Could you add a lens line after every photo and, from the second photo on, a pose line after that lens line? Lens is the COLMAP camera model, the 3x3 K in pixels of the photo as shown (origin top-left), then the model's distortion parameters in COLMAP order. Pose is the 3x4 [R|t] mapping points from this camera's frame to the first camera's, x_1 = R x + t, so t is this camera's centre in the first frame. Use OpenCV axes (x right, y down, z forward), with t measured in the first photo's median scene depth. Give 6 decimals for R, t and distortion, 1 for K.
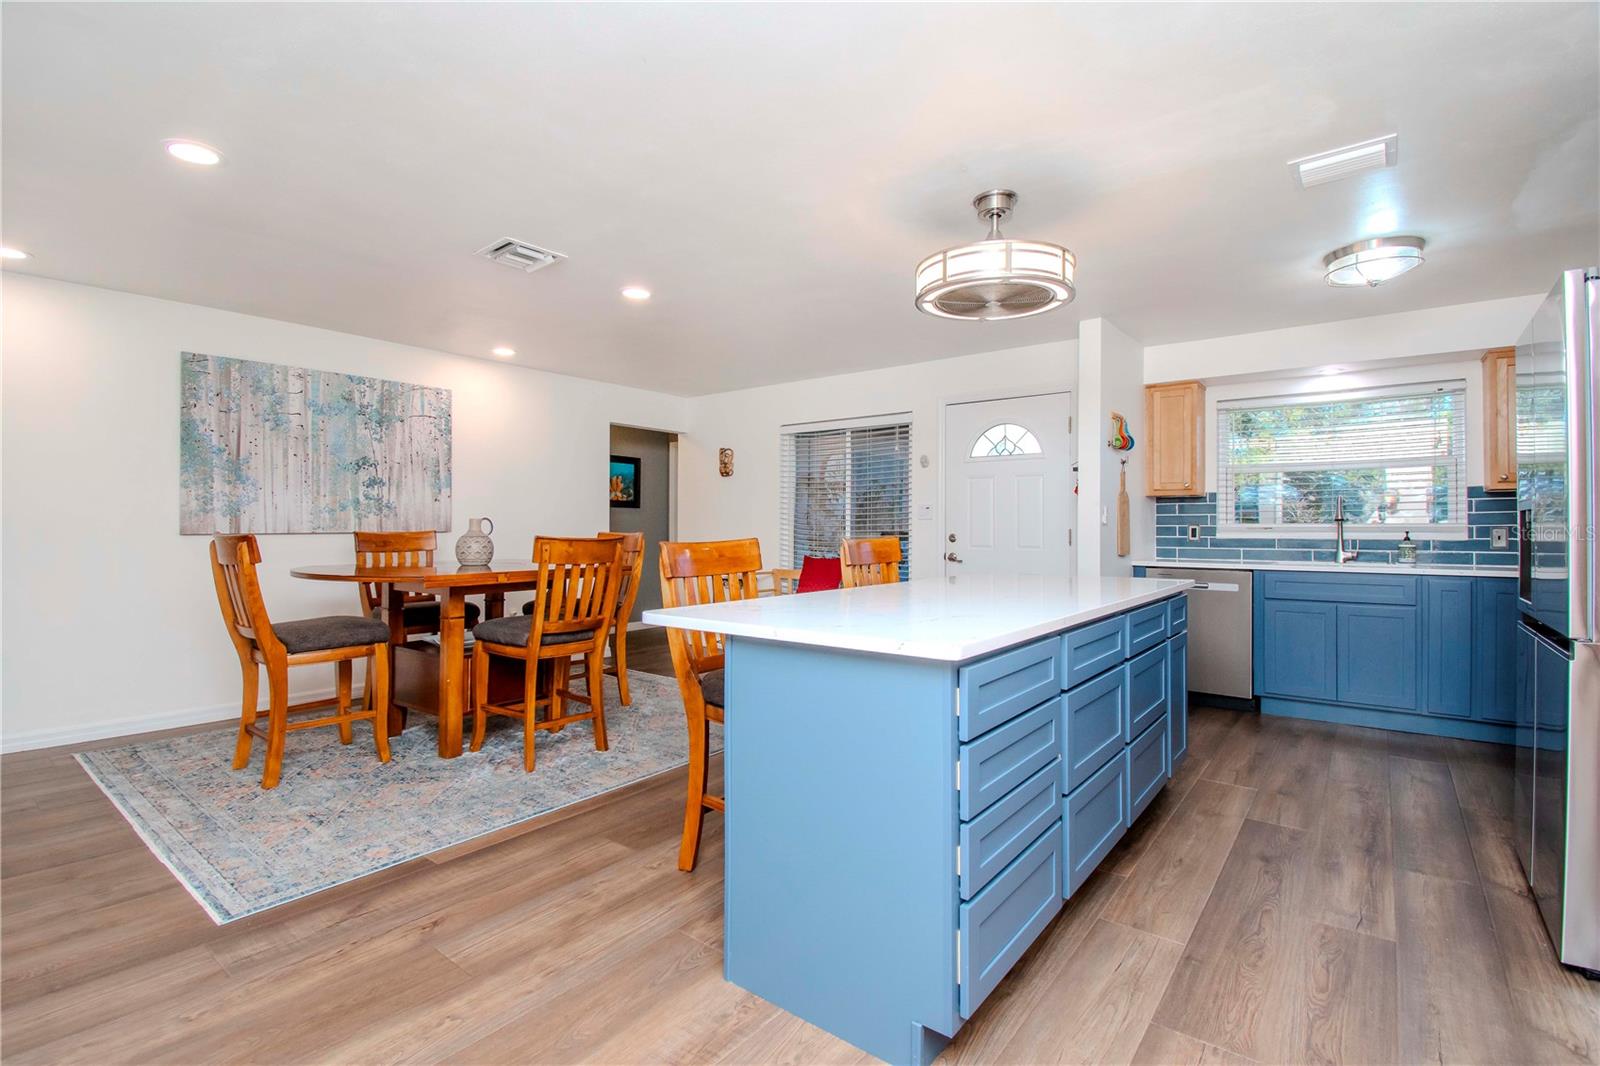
lens RADIAL K [[734.2, 0, 808.9], [0, 734.2, 520.5], [0, 0, 1]] dist [0.006598, -0.027764]
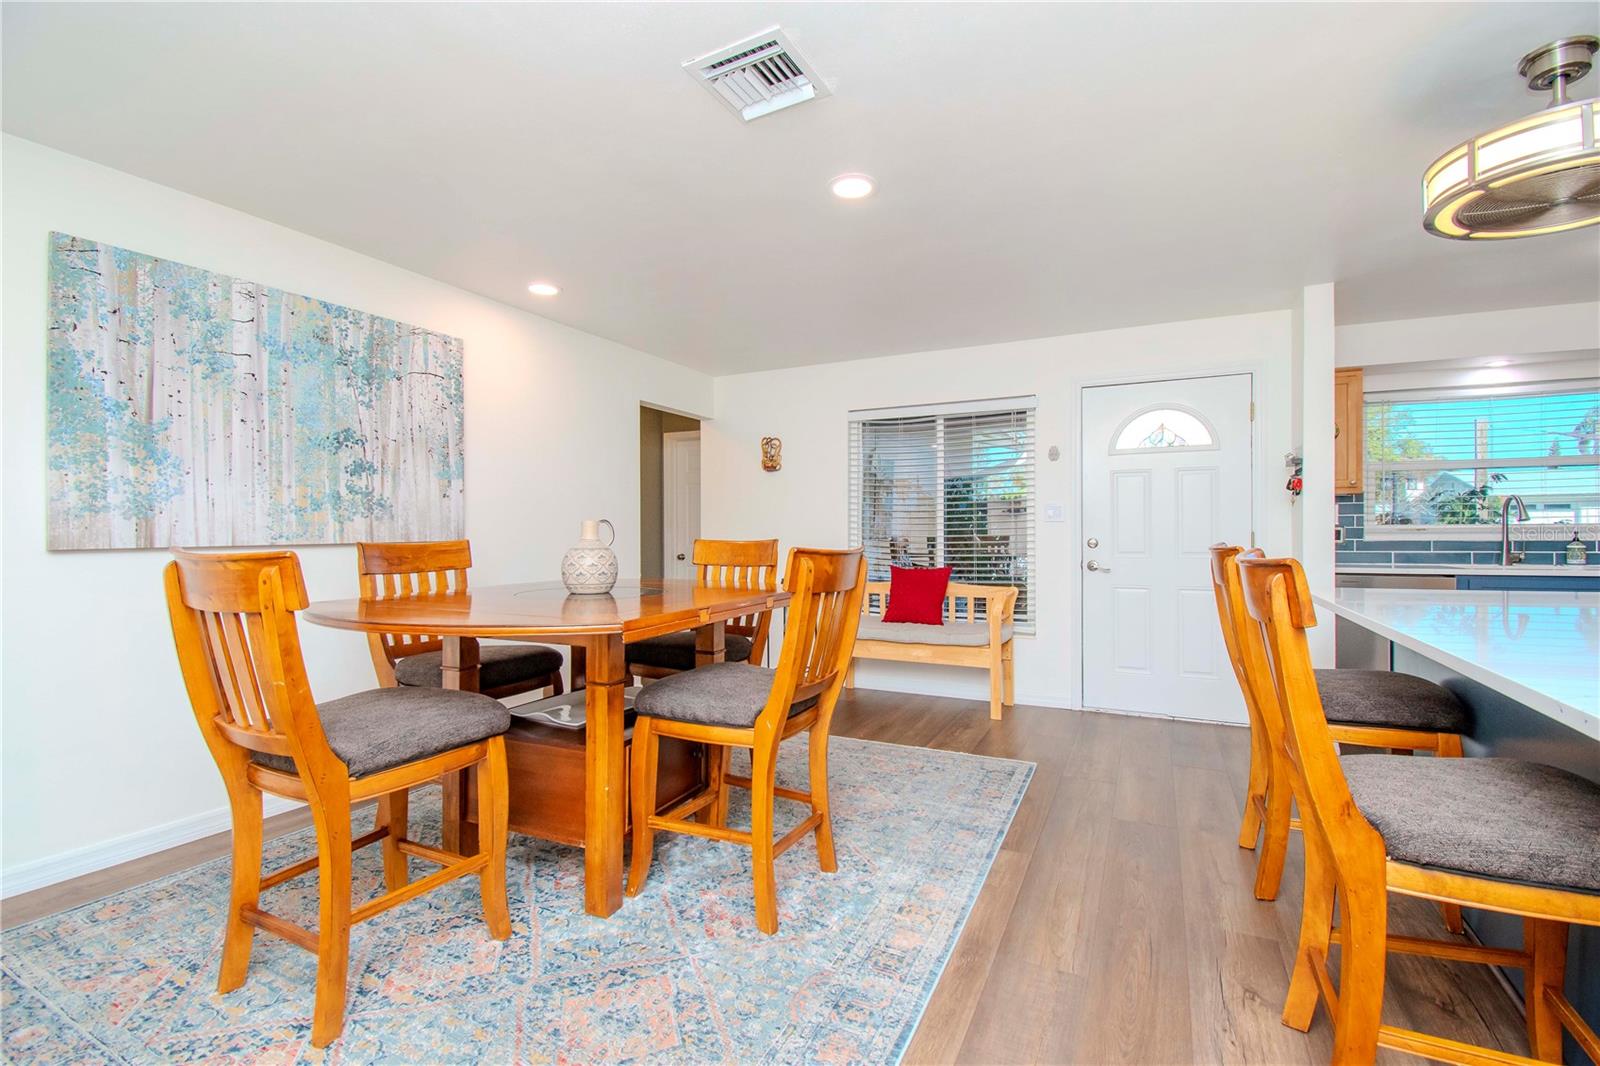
lens RADIAL K [[698.1, 0, 800.0], [0, 698.1, 533.0], [0, 0, 1]] dist [0.001493, -0.020671]
pose [[0.979471, -0.006621, 0.201476, -0.352253], [0.004691, 0.999938, 0.010056, 0.002563], [-0.201530, -0.008905, 0.979442, 0.321155]]
